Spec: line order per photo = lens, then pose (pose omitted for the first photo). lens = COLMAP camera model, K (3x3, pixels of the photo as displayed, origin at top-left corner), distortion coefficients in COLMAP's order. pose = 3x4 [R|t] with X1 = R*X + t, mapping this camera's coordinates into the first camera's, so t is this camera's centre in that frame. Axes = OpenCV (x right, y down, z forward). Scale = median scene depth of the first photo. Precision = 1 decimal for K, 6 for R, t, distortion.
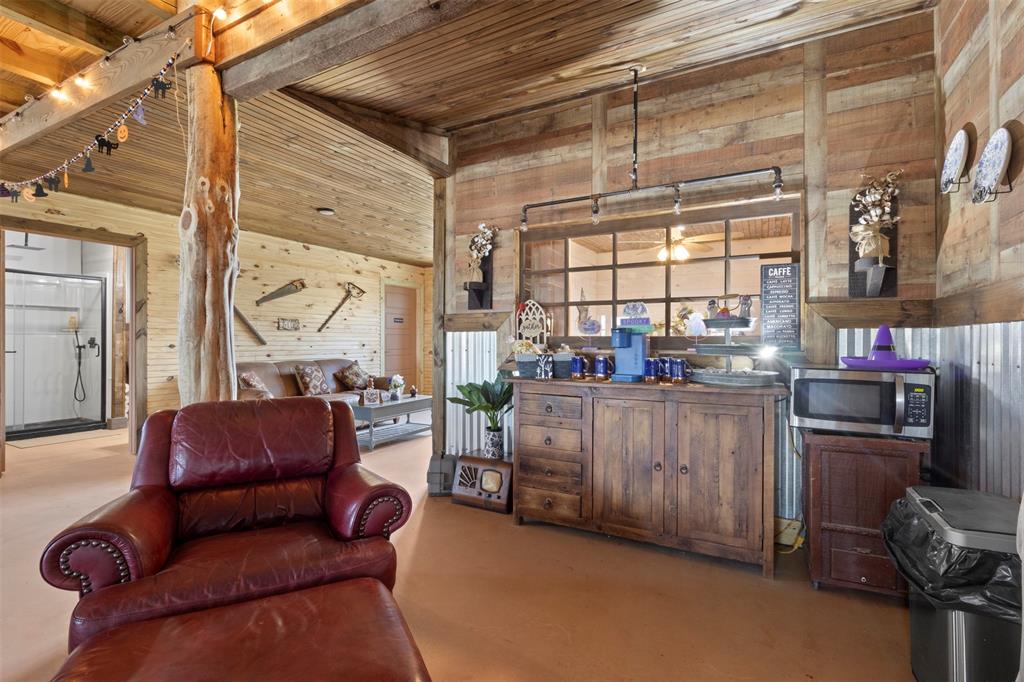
lens RADIAL K [[482.0, 0, 508.7], [0, 482.0, 339.2], [0, 0, 1]] dist [-0.000553, 0.000084]
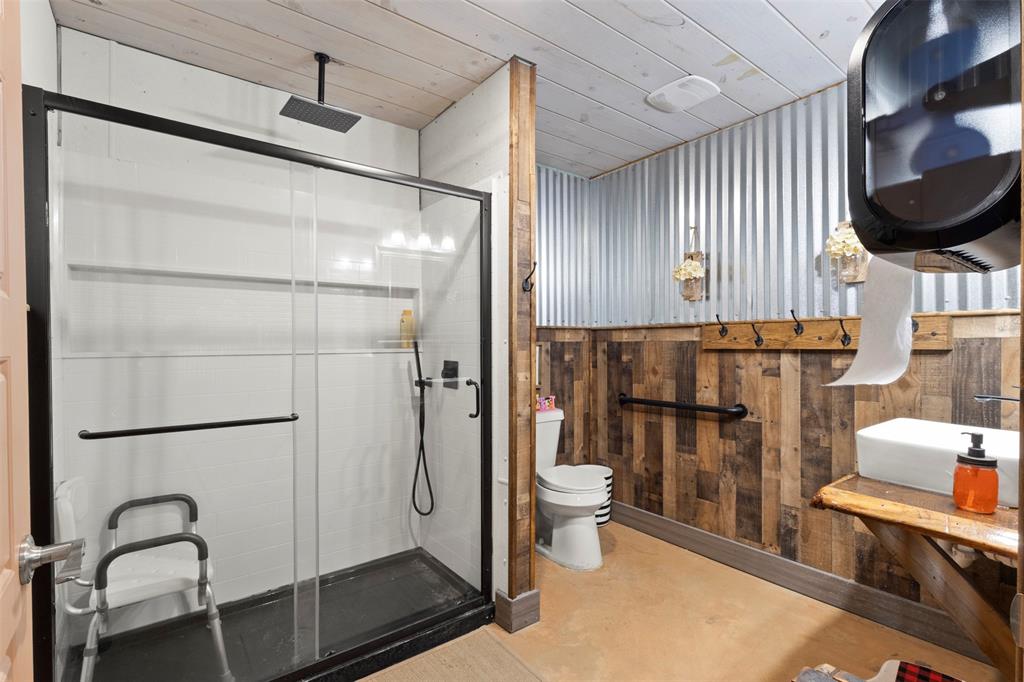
lens RADIAL K [[466.7, 0, 512.0], [0, 466.7, 341.0], [0, 0, 1]] dist [-0.000152, 0.000283]
pose [[0.911787, -0.013540, -0.410440, -0.664867], [0.012363, 0.999908, -0.005523, -0.016820], [0.410477, -0.000038, 0.911871, 0.677650]]
